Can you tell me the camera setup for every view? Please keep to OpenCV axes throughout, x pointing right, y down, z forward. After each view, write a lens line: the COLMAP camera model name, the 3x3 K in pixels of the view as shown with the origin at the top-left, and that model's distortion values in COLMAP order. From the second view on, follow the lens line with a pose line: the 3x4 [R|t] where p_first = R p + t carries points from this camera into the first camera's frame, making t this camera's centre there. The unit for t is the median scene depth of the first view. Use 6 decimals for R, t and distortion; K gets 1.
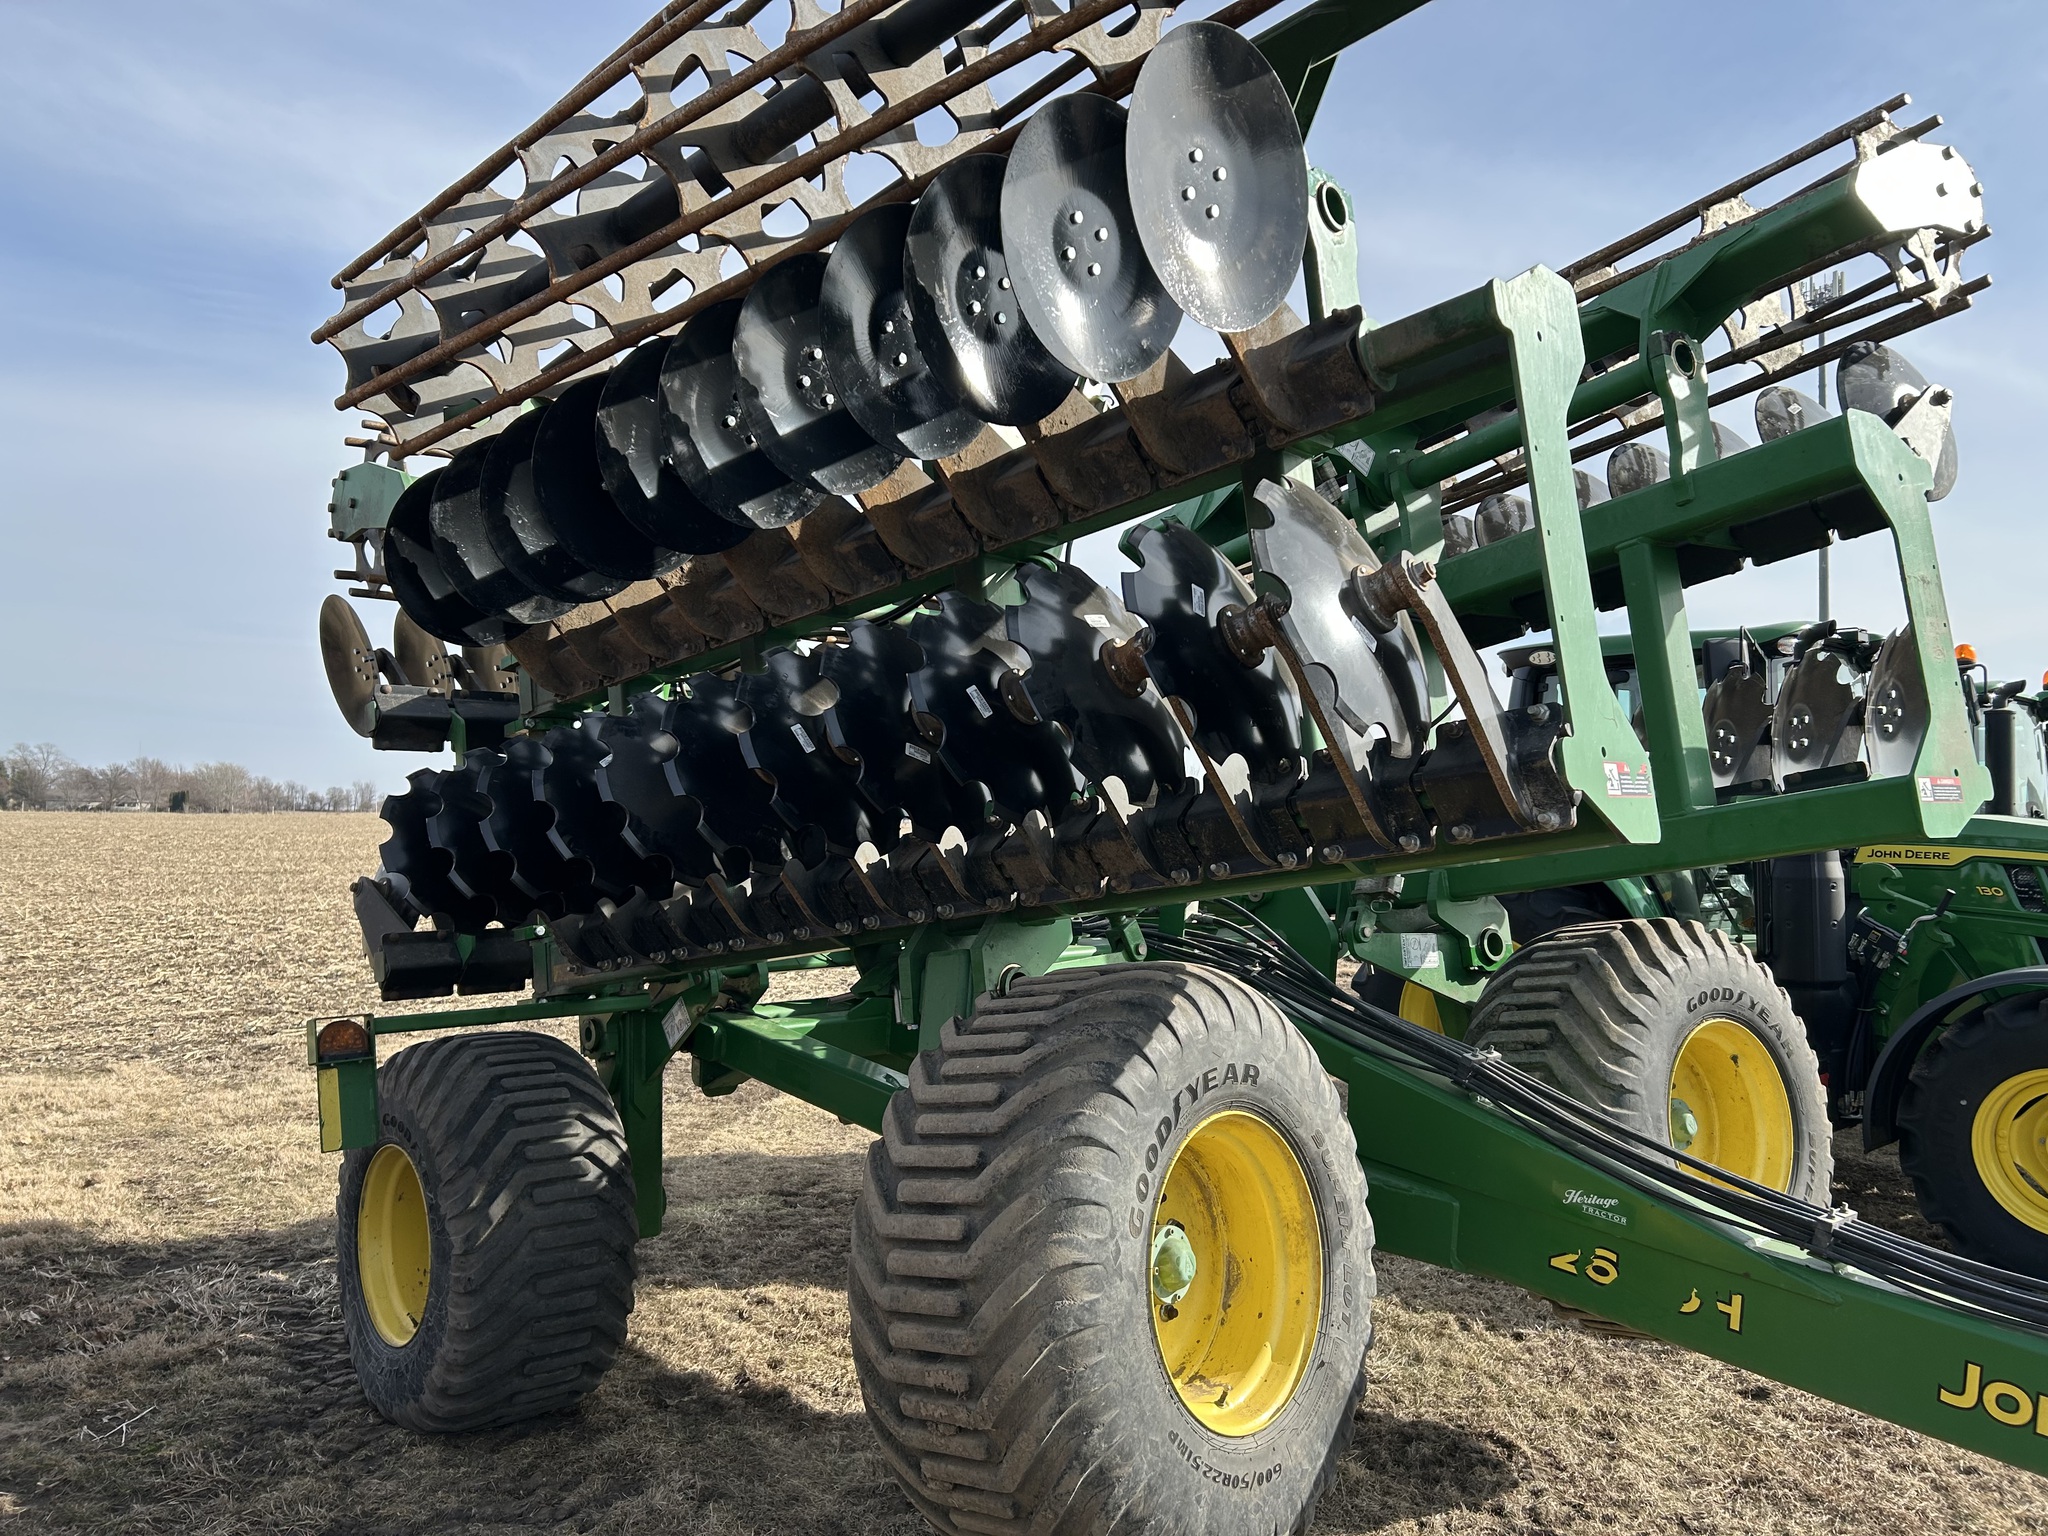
lens RADIAL K [[1547.5, 0, 1030.4], [0, 1547.5, 755.5], [0, 0, 1]] dist [0.045519, -0.047171]
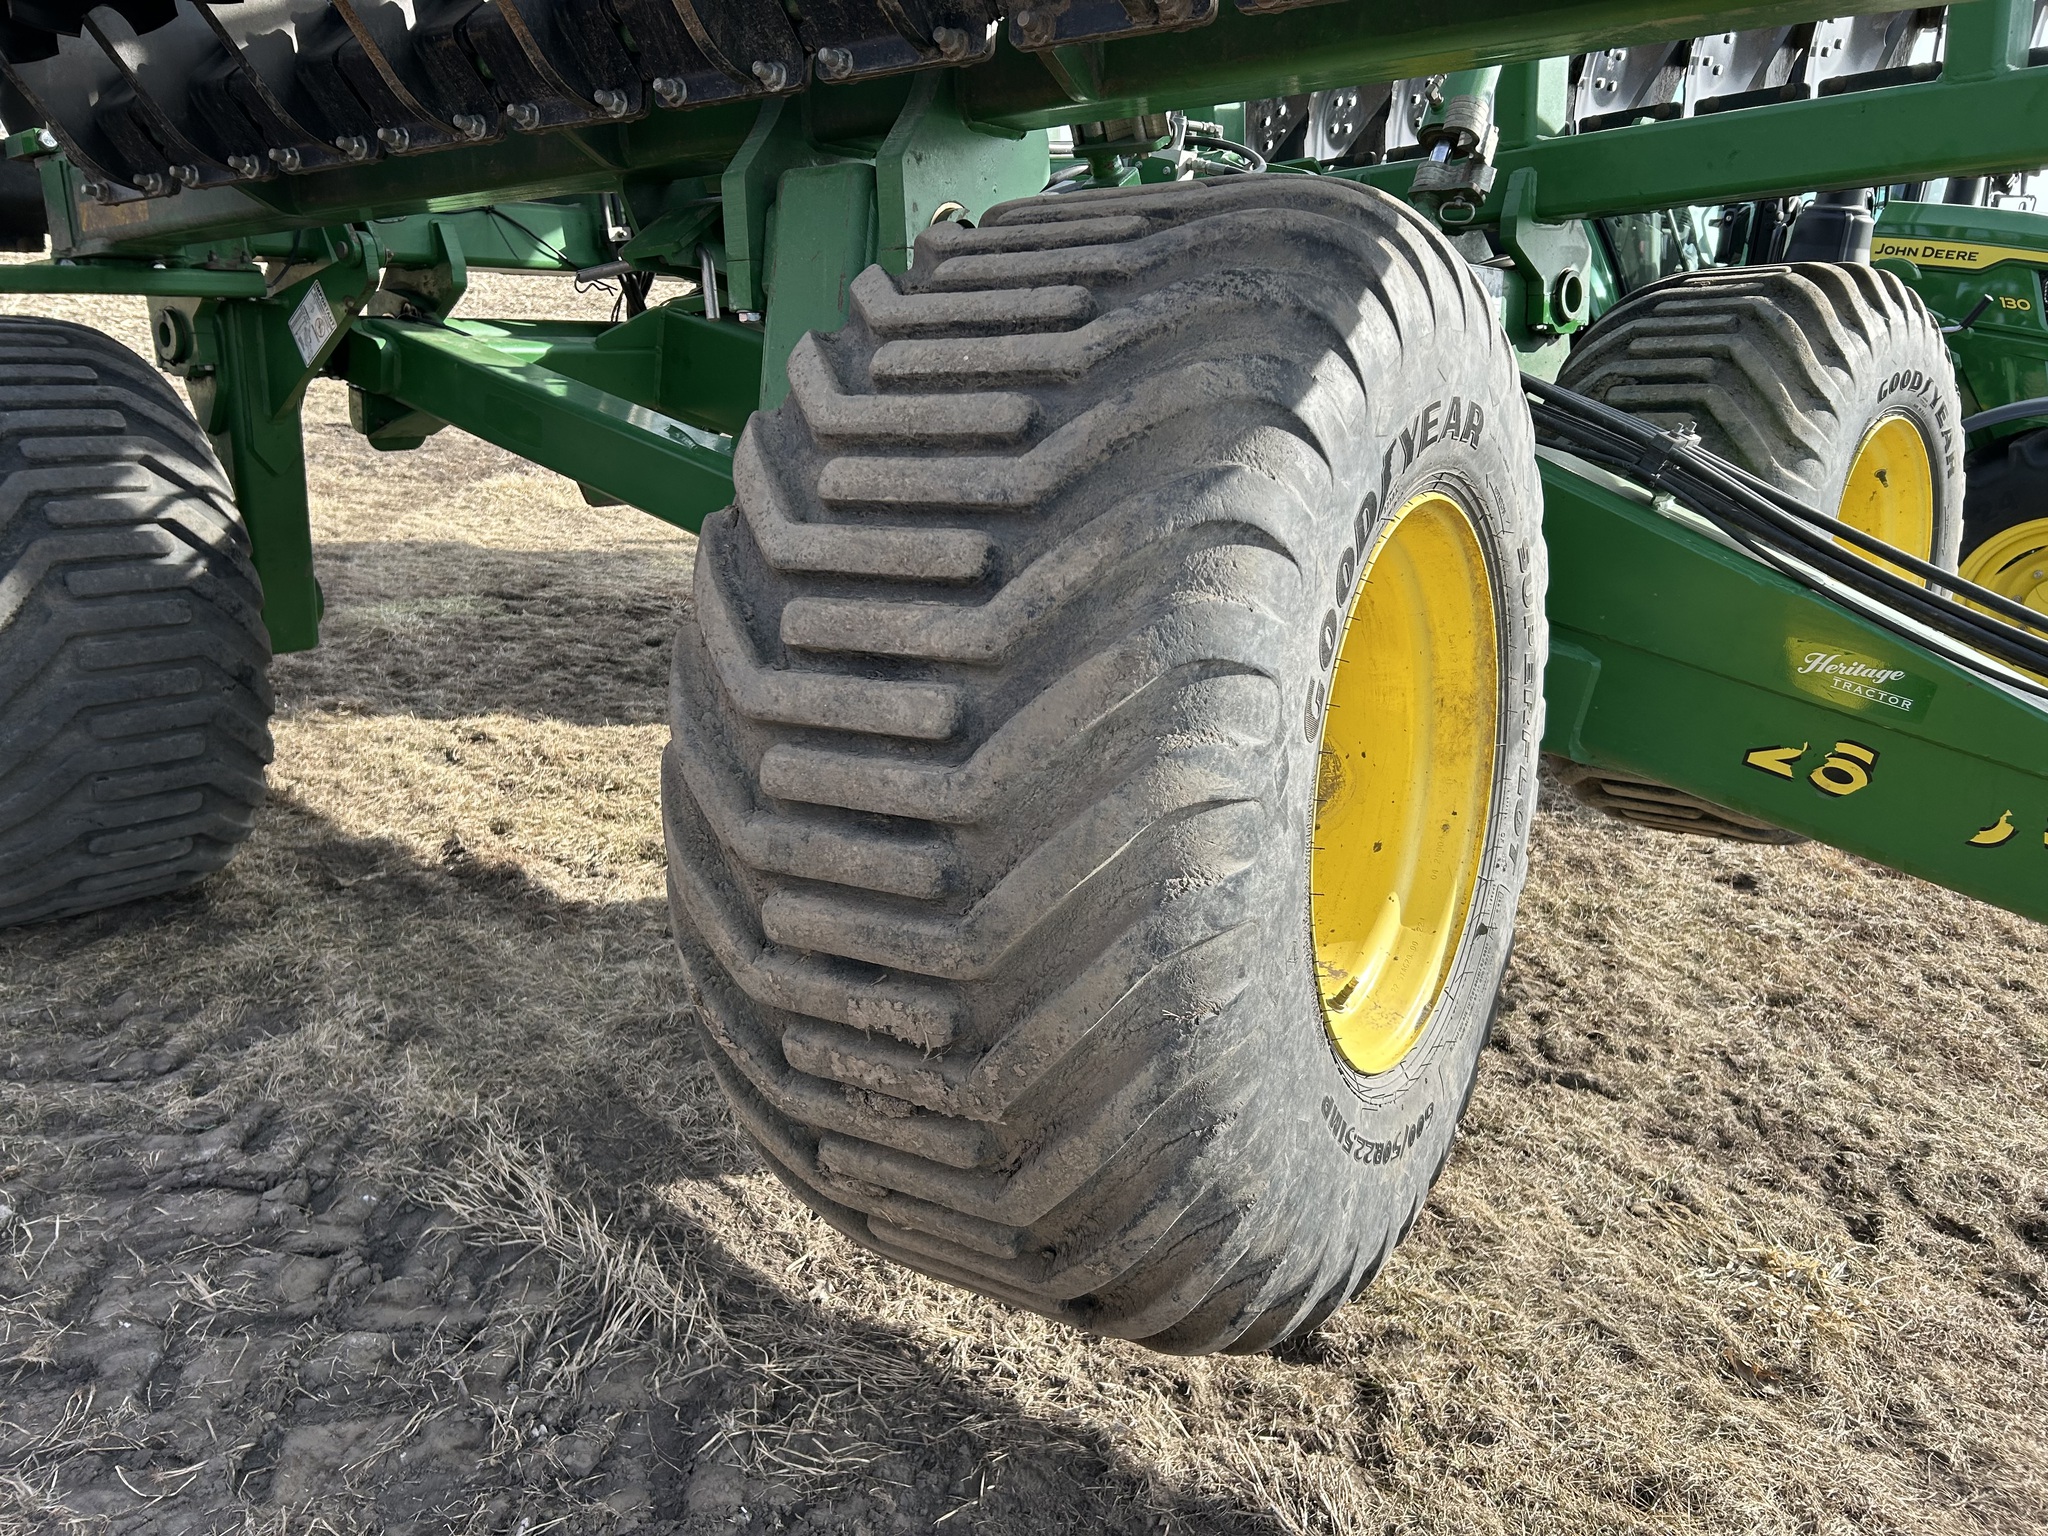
lens RADIAL K [[1547.5, 0, 1029.7], [0, 1547.5, 765.9], [0, 0, 1]] dist [0.045519, -0.047171]
pose [[0.983757, 0.025659, 0.177662, -0.065059], [-0.089199, 0.928764, 0.359778, 0.105728], [-0.155775, -0.369781, 0.915967, 0.392574]]
